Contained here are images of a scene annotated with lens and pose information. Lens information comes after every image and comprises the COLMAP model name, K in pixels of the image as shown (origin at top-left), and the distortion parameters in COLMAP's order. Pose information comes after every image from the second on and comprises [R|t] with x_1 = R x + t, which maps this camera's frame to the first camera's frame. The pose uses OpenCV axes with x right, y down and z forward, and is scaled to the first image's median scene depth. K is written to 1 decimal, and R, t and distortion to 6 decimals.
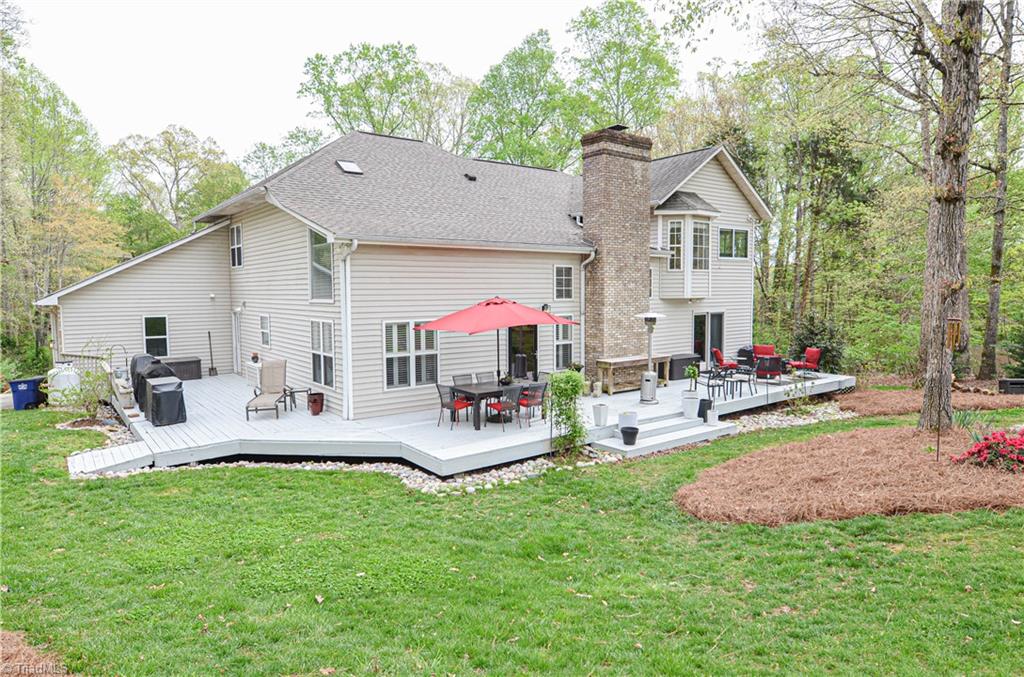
lens RADIAL K [[616.9, 0, 507.1], [0, 616.9, 333.3], [0, 0, 1]] dist [-0.011272, -0.006738]
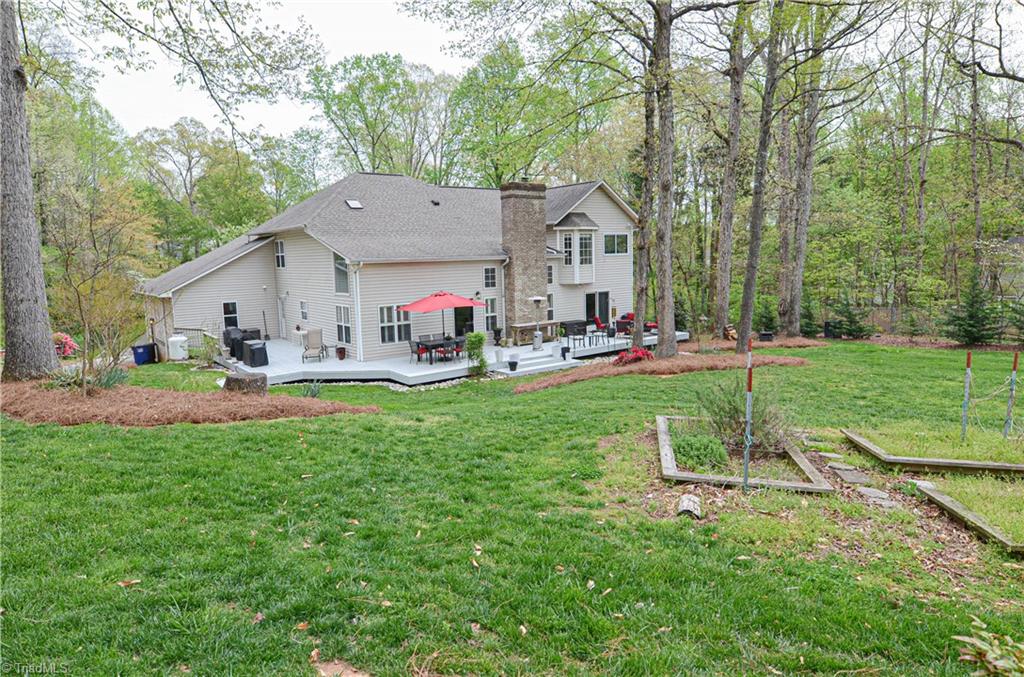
lens RADIAL K [[616.9, 0, 511.7], [0, 616.9, 337.4], [0, 0, 1]] dist [-0.011272, -0.006738]
pose [[0.999808, -0.018452, 0.006587, 0.132864], [0.017995, 0.997800, 0.063813, -0.027723], [-0.007750, -0.063682, 0.997940, -0.609961]]
